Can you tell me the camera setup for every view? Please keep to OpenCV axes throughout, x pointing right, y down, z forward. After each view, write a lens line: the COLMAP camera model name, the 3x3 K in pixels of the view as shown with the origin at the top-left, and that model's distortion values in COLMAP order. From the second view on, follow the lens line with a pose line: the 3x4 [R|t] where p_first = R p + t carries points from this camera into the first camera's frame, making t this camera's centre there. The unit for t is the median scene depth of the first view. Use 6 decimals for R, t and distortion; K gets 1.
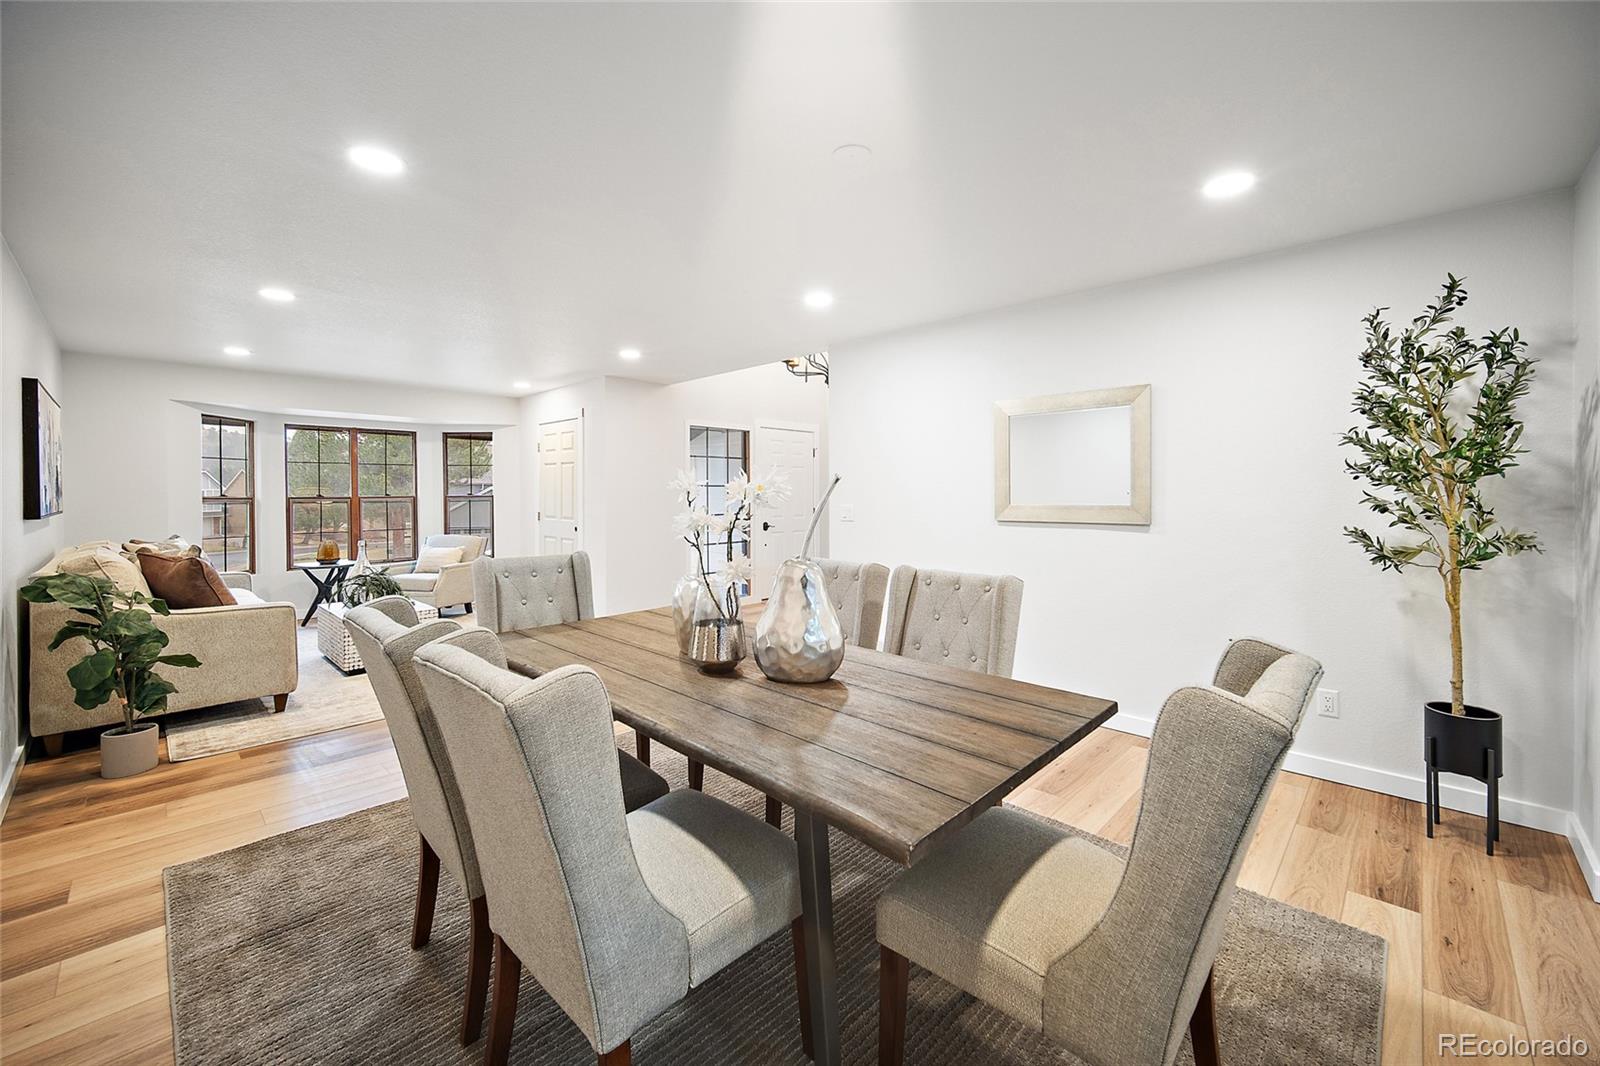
lens RADIAL K [[638.7, 0, 800.4], [0, 638.7, 517.6], [0, 0, 1]] dist [-0.003285, -0.000877]
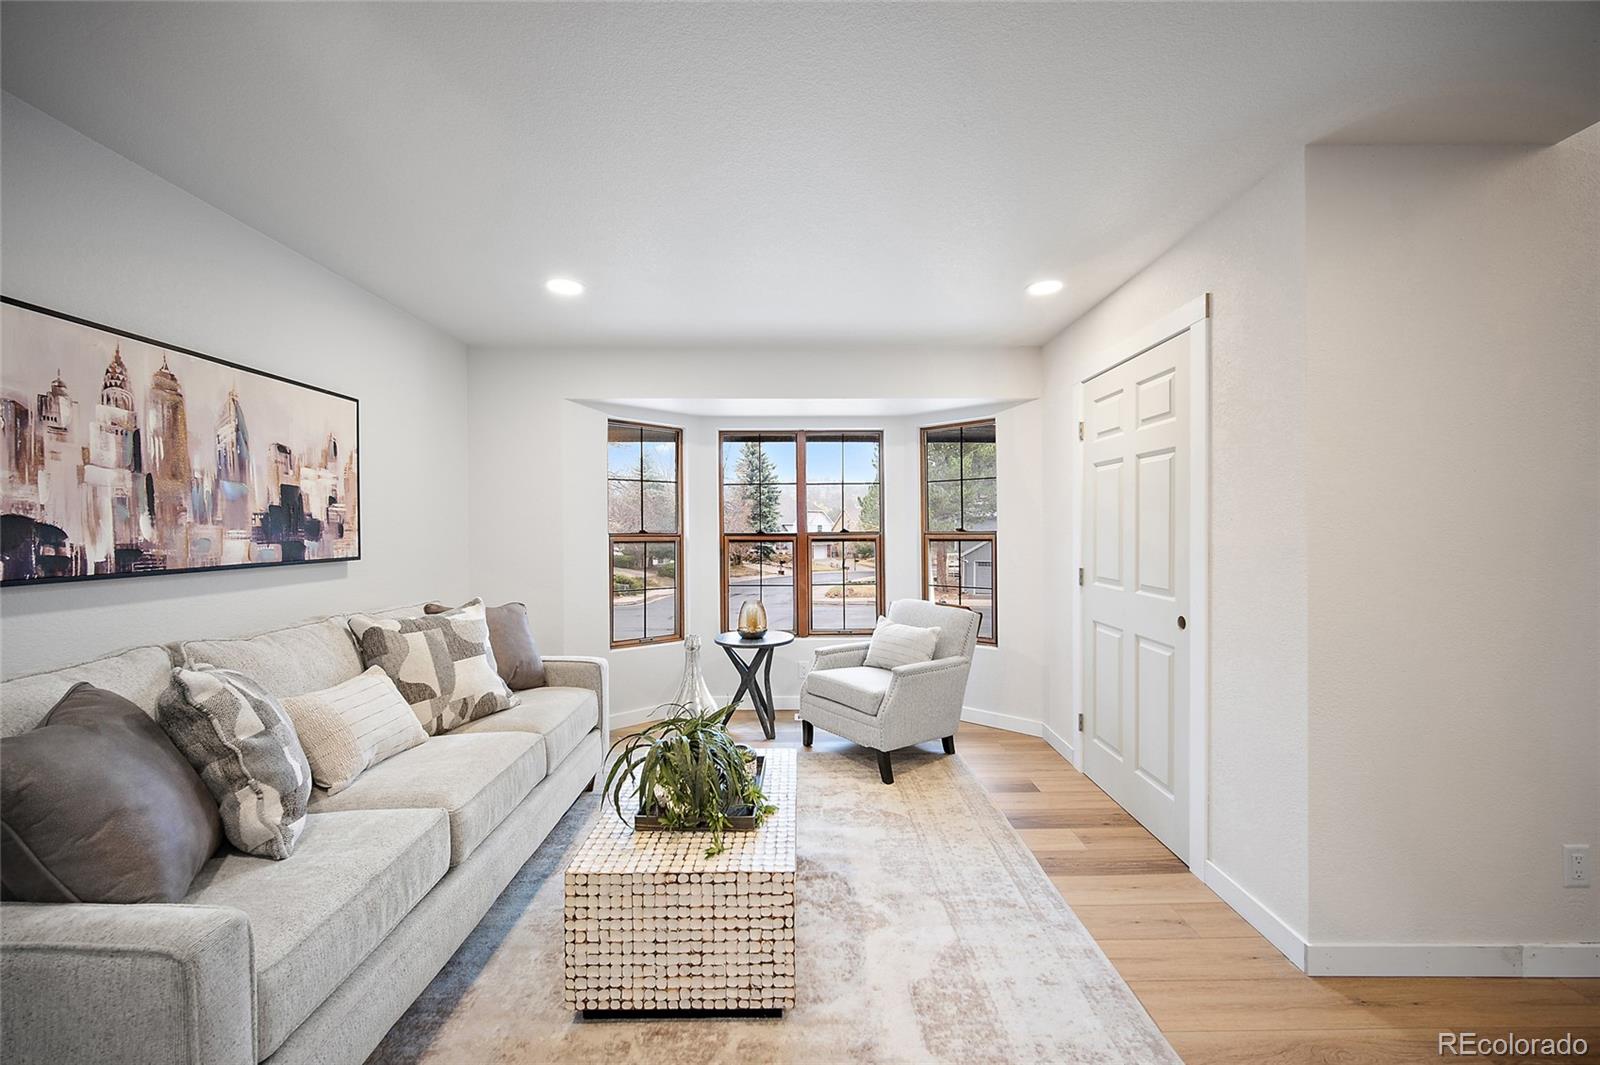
lens RADIAL K [[638.7, 0, 800.4], [0, 638.7, 517.1], [0, 0, 1]] dist [-0.003285, -0.000877]
pose [[0.707656, -0.015216, -0.706393, -0.234728], [-0.021288, 0.998855, -0.042842, -0.022121], [0.706236, 0.045355, 0.706522, 0.547473]]
